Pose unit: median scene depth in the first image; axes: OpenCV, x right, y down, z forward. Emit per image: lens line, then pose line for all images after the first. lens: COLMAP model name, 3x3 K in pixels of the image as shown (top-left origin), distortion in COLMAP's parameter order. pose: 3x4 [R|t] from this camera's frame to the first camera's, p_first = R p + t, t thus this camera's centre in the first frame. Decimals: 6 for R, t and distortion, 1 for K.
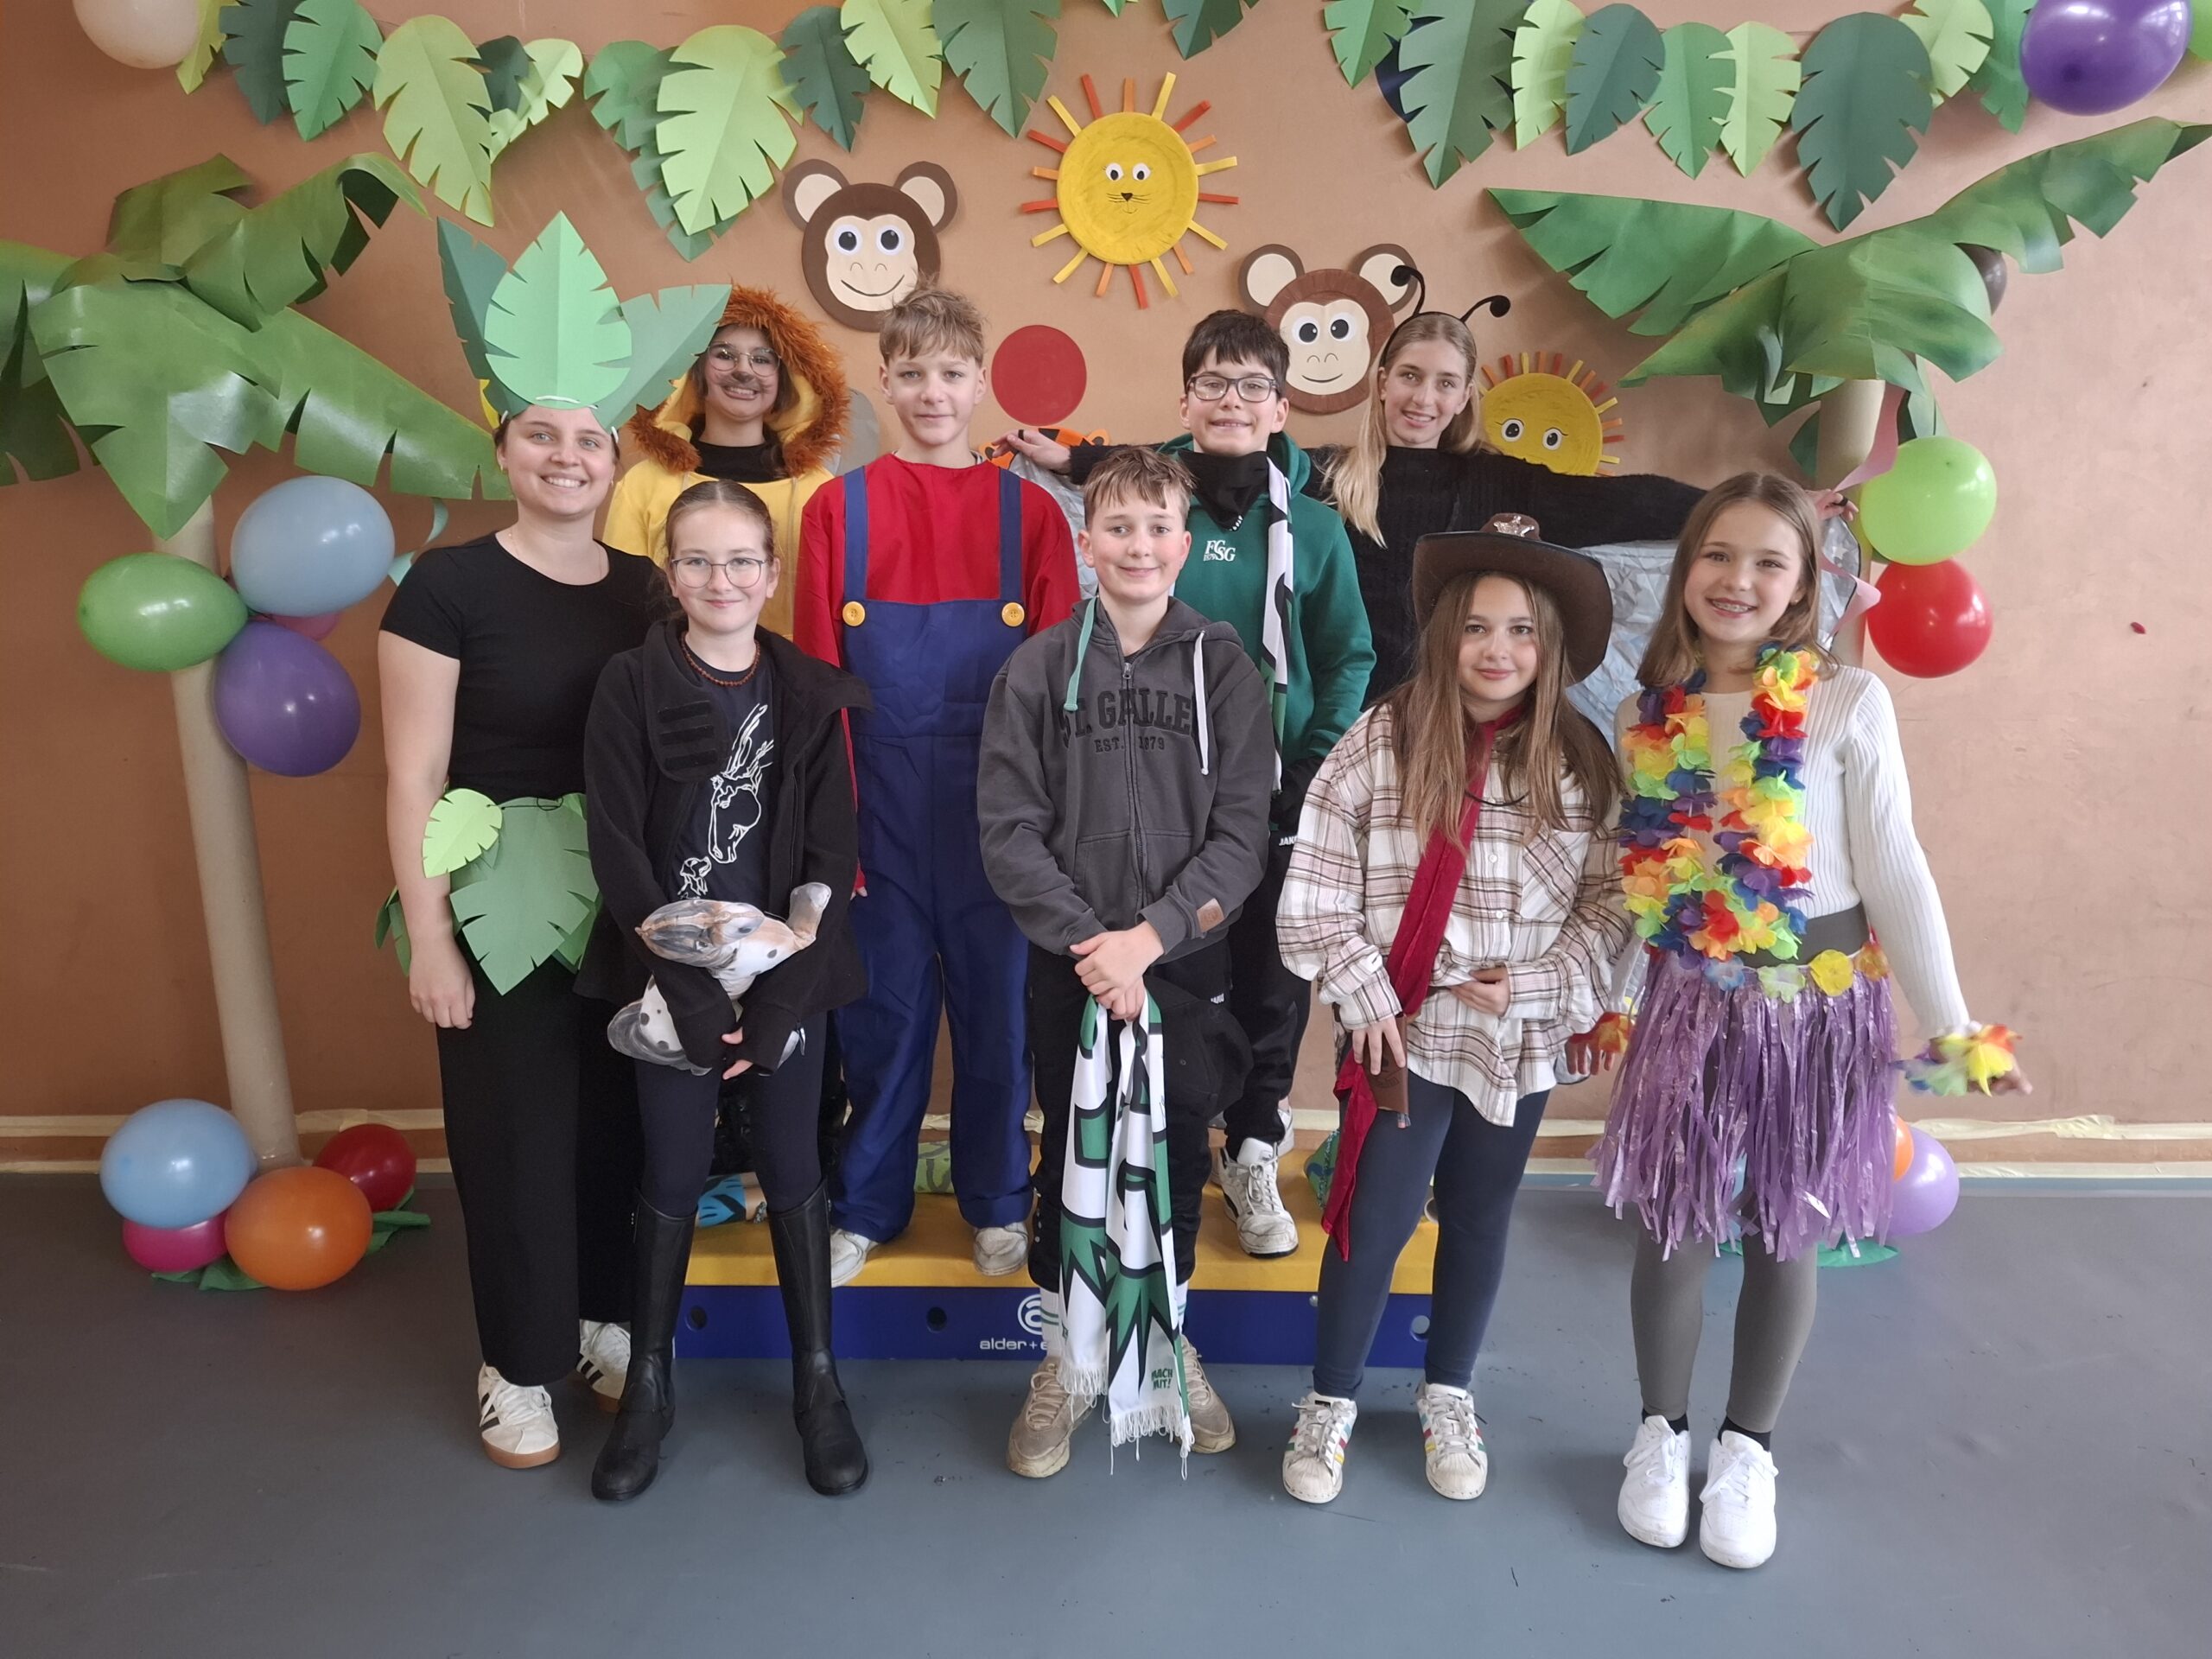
lens RADIAL K [[1519.5, 0, 1088.7], [0, 1519.5, 816.4], [0, 0, 1]] dist [0.038194, -0.056576]
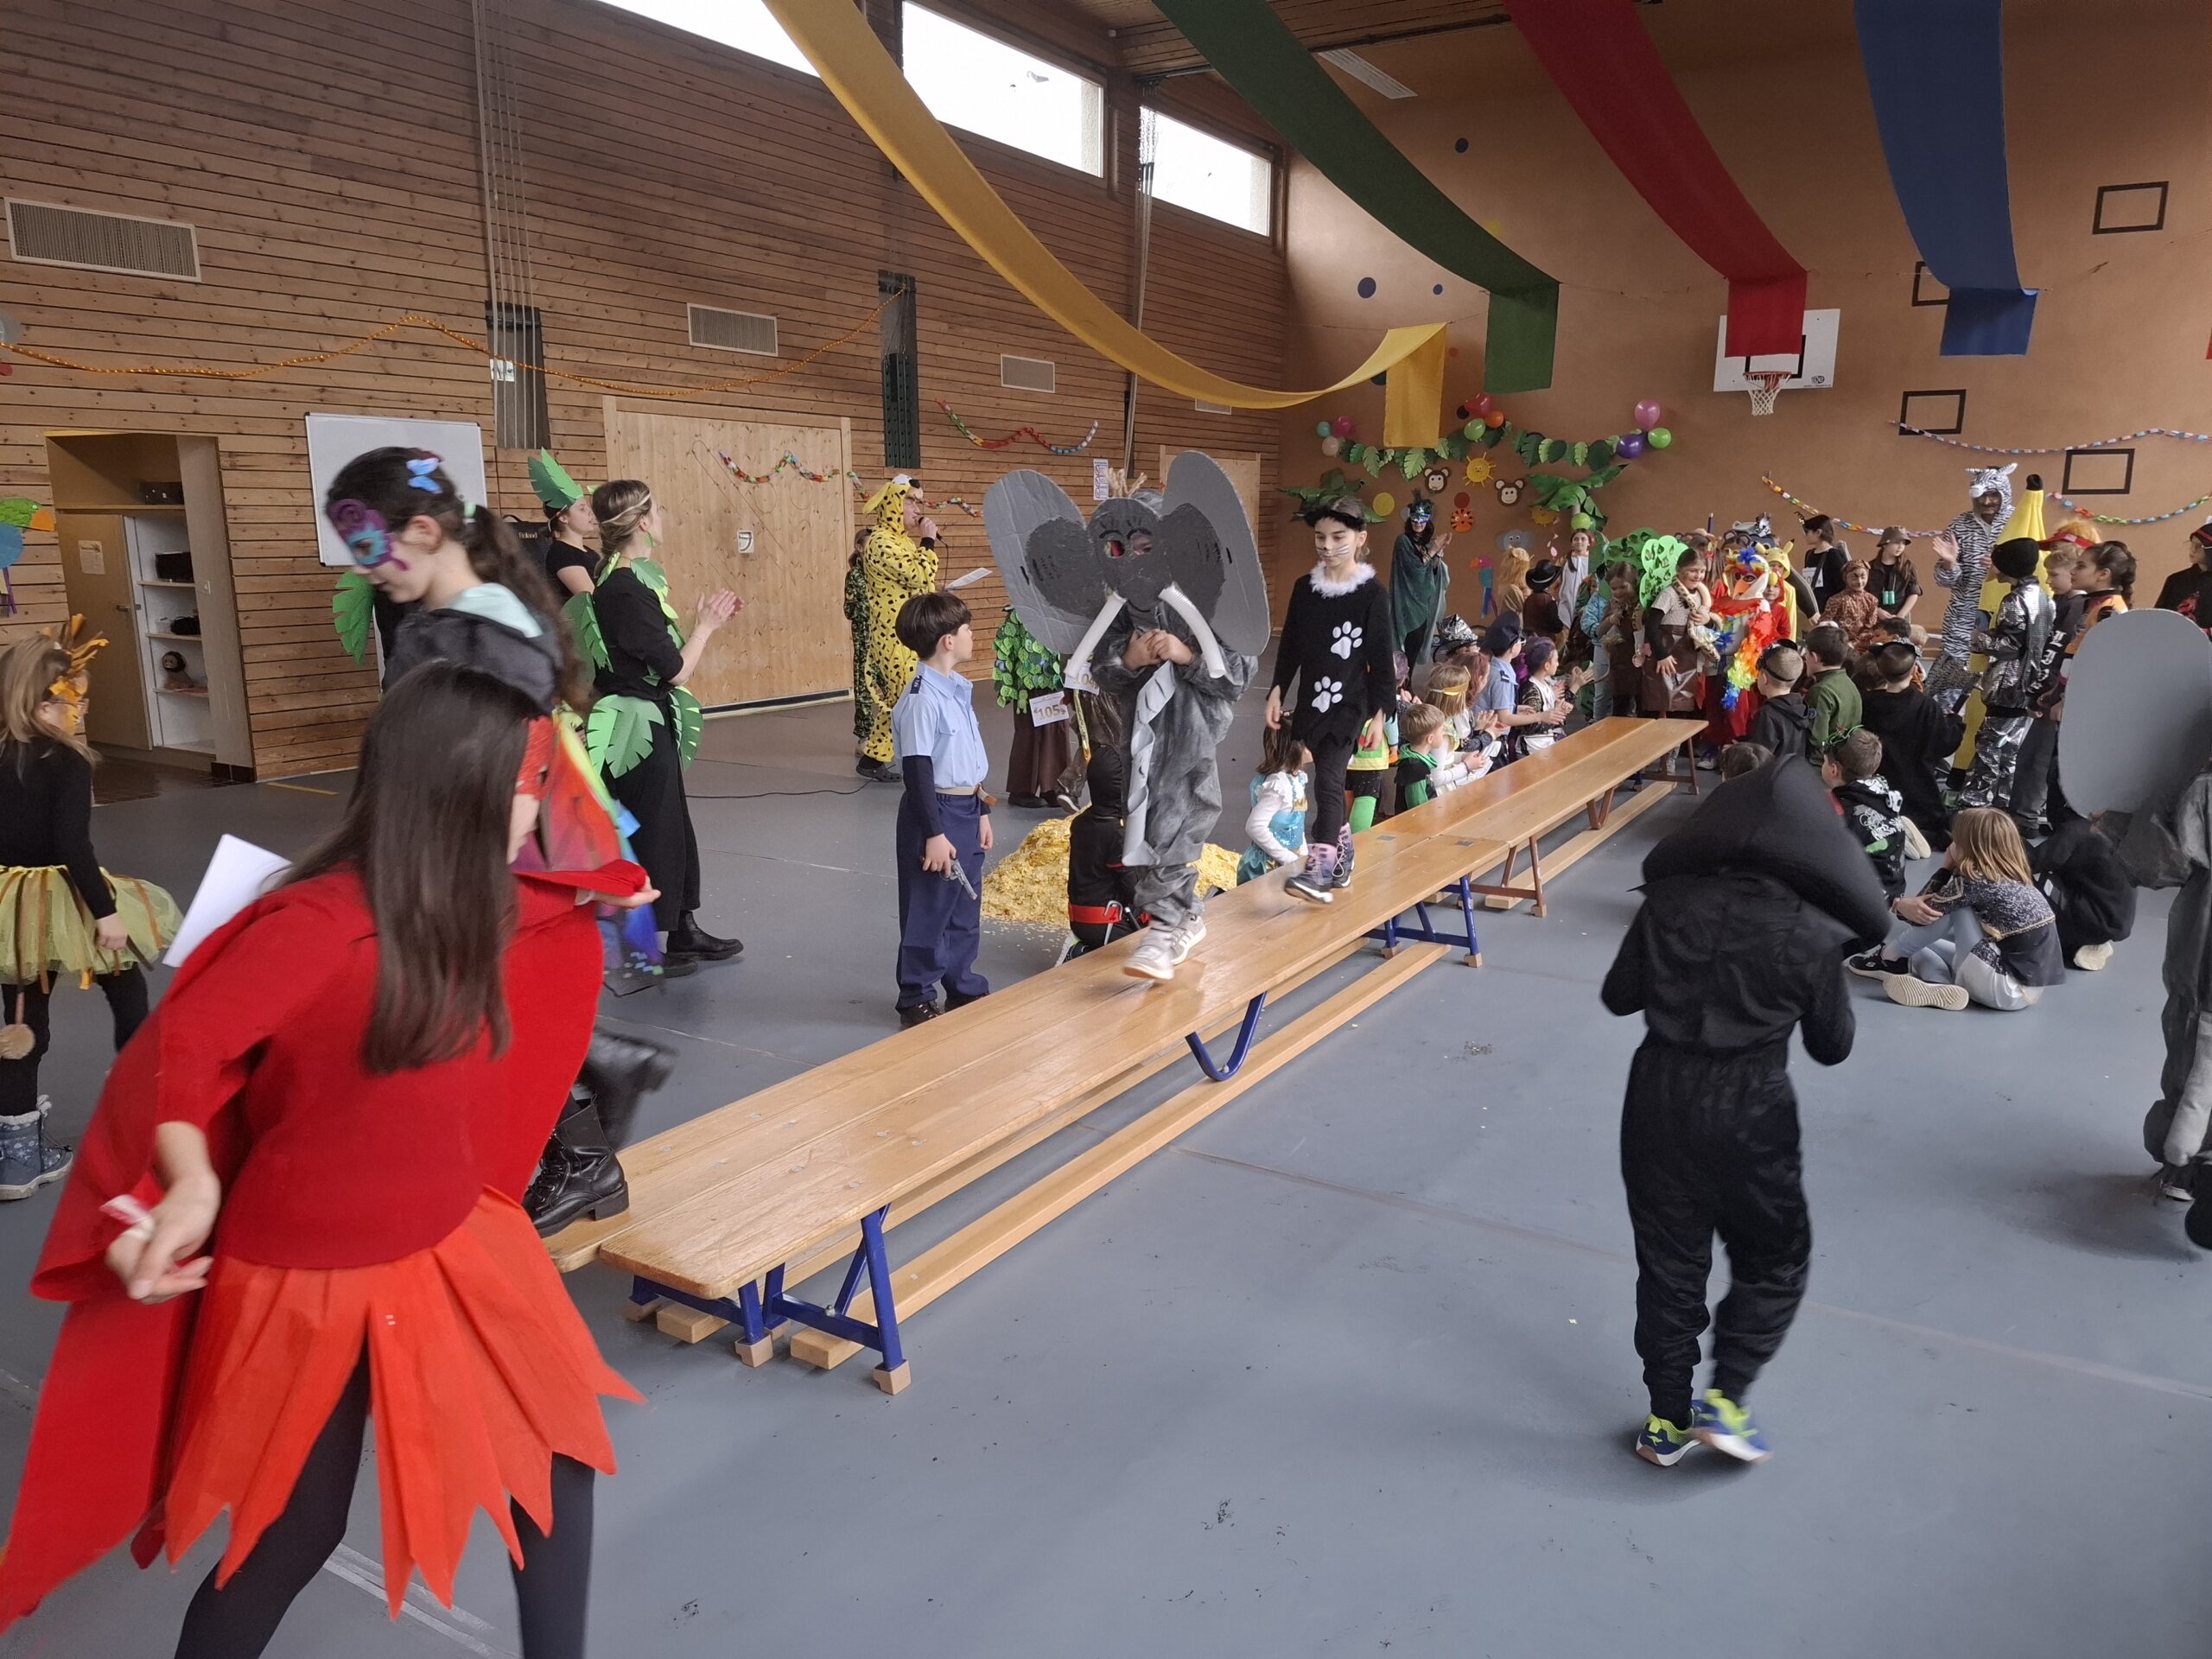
lens RADIAL K [[1519.5, 0, 1094.5], [0, 1519.5, 875.2], [0, 0, 1]] dist [0.038194, -0.056576]
pose [[0.863038, 0.116946, -0.491415, 1.909811], [-0.091247, 0.992921, 0.076043, 0.884187], [0.496829, -0.020788, 0.867599, -5.147833]]
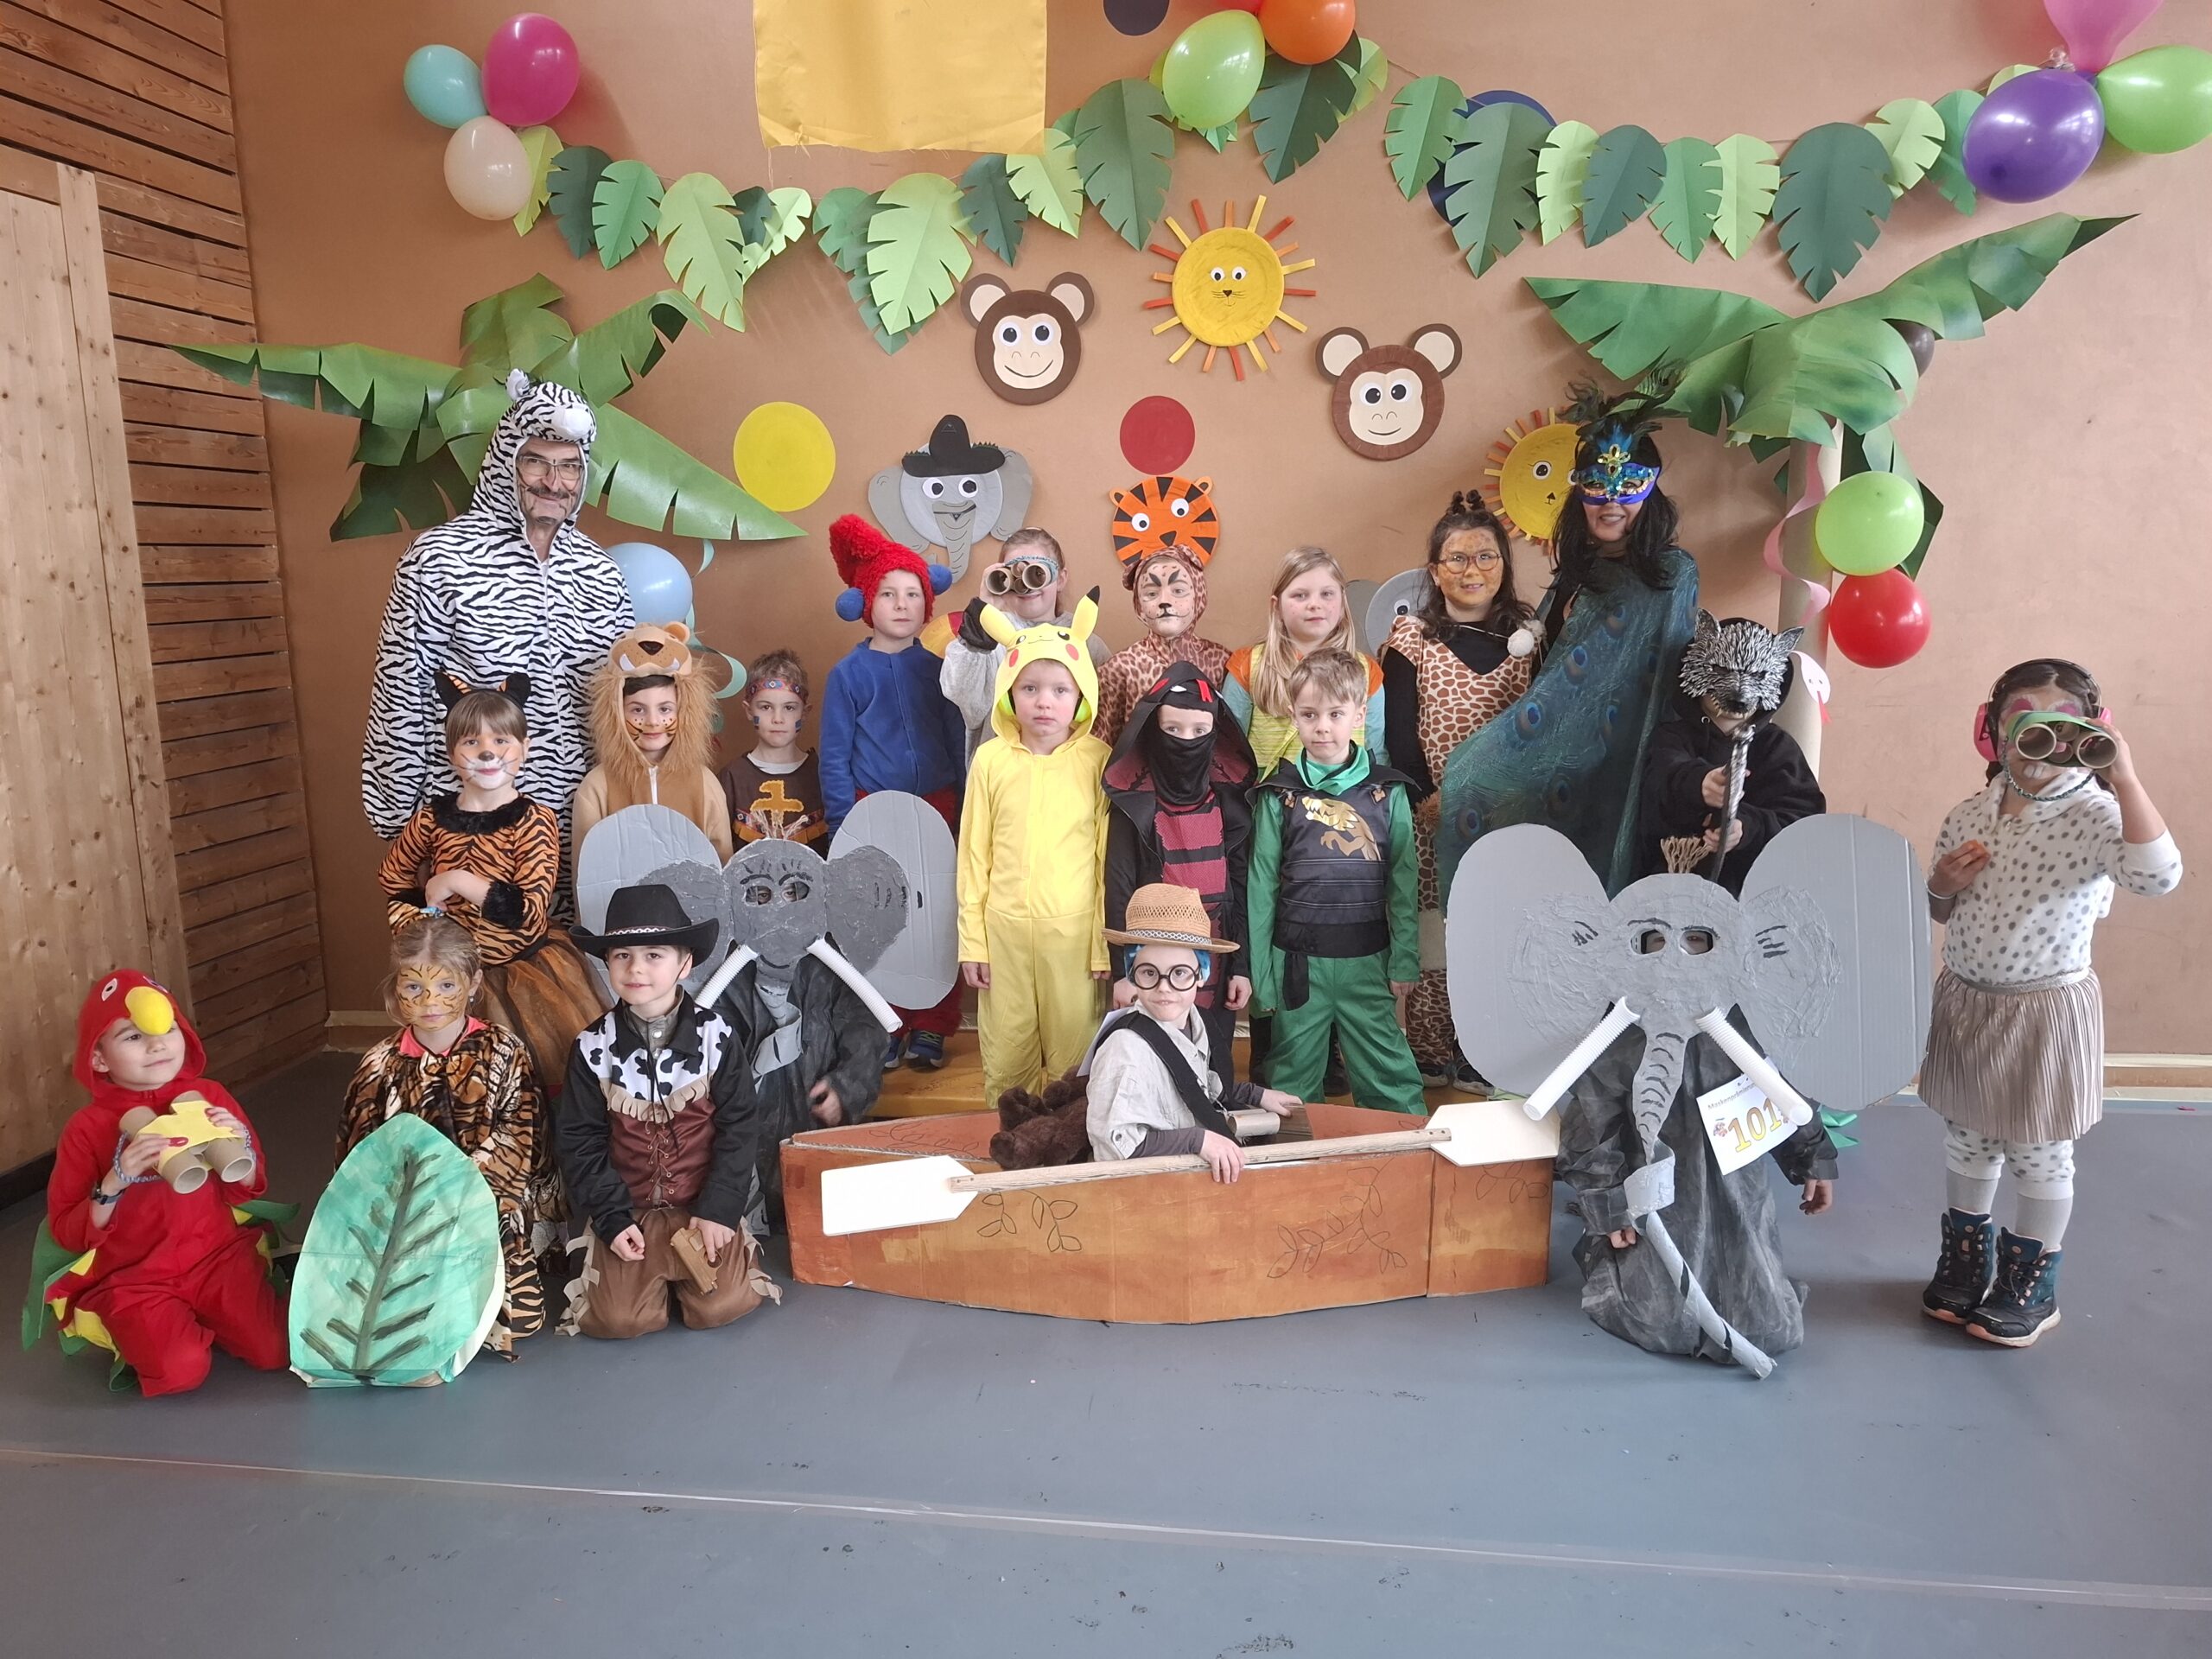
lens RADIAL K [[1519.5, 0, 1085.8], [0, 1519.5, 845.4], [0, 0, 1]] dist [0.038194, -0.056576]
pose [[0.993662, 0.008473, -0.112094, 0.054315], [-0.008192, 0.999962, 0.002971, 0.050813], [0.112115, -0.002034, 0.993693, -0.277201]]
